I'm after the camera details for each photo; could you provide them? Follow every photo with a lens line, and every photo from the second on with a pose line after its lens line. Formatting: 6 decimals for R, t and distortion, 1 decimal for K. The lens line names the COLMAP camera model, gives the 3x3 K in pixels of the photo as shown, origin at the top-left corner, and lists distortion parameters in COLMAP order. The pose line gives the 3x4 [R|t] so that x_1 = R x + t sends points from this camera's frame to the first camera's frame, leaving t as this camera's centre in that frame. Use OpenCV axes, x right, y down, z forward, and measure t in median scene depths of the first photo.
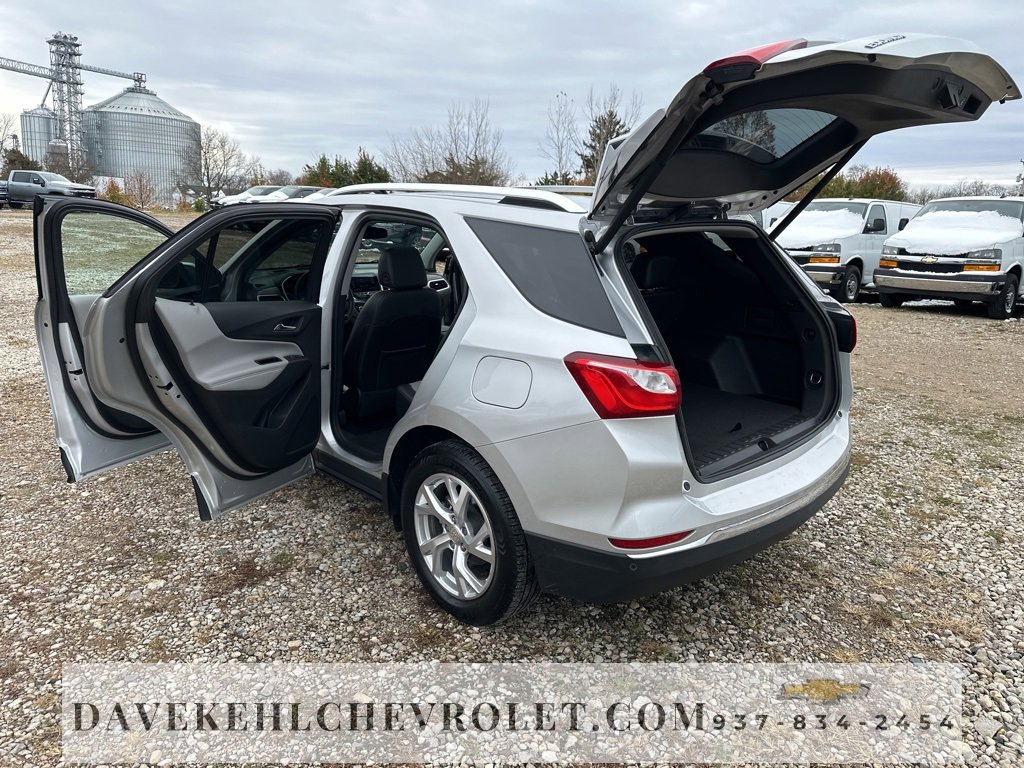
lens RADIAL K [[731.2, 0, 512.6], [0, 731.2, 378.3], [0, 0, 1]] dist [0.046069, -0.057174]
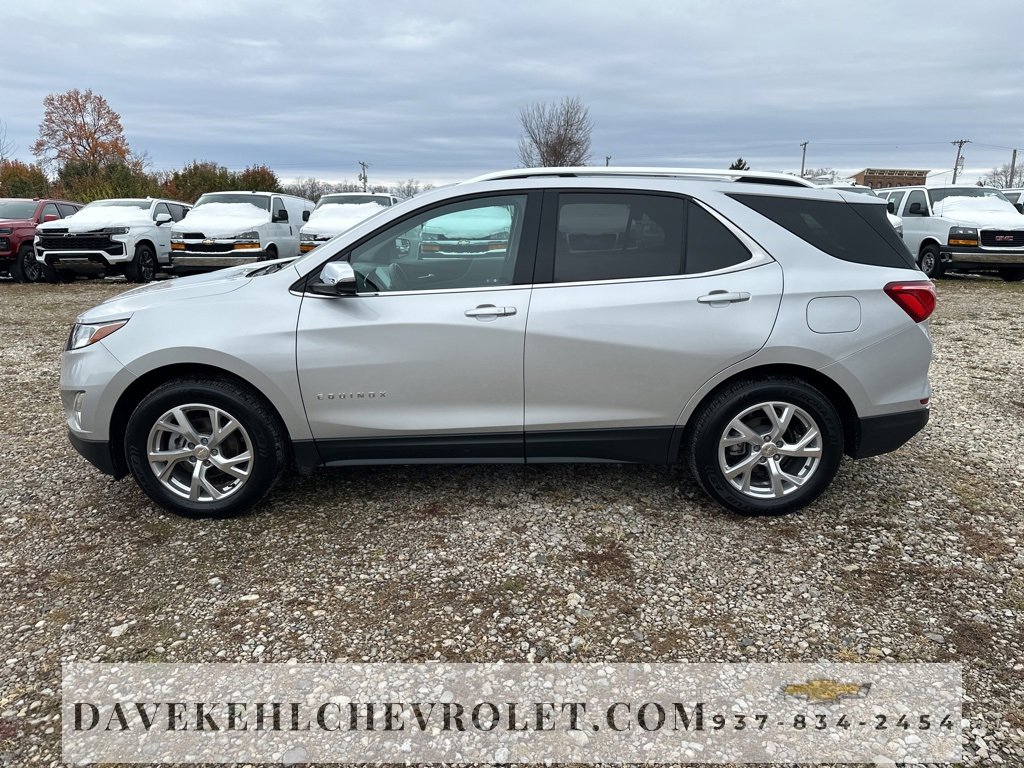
lens RADIAL K [[738.5, 0, 520.3], [0, 738.5, 377.3], [0, 0, 1]] dist [0.044348, -0.050401]
pose [[0.654101, -0.174676, 0.735962, -1.138399], [0.174309, 0.981593, 0.078053, -0.069986], [-0.736049, 0.077230, 0.672508, 0.411432]]
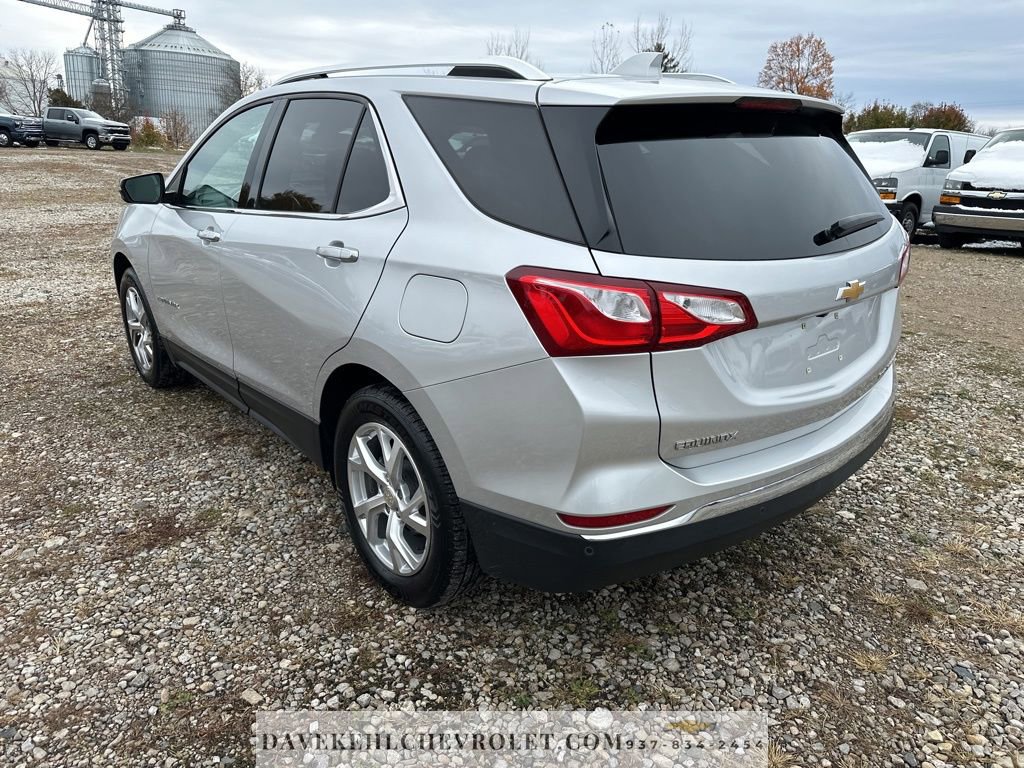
lens RADIAL K [[721.6, 0, 512.0], [0, 721.6, 384.0], [0, 0, 1]] dist [0.041388, -0.048533]
pose [[0.998090, 0.017617, -0.059211, 0.095906], [-0.012743, 0.996575, 0.081703, 0.018502], [0.060448, -0.080792, 0.994896, 0.196223]]
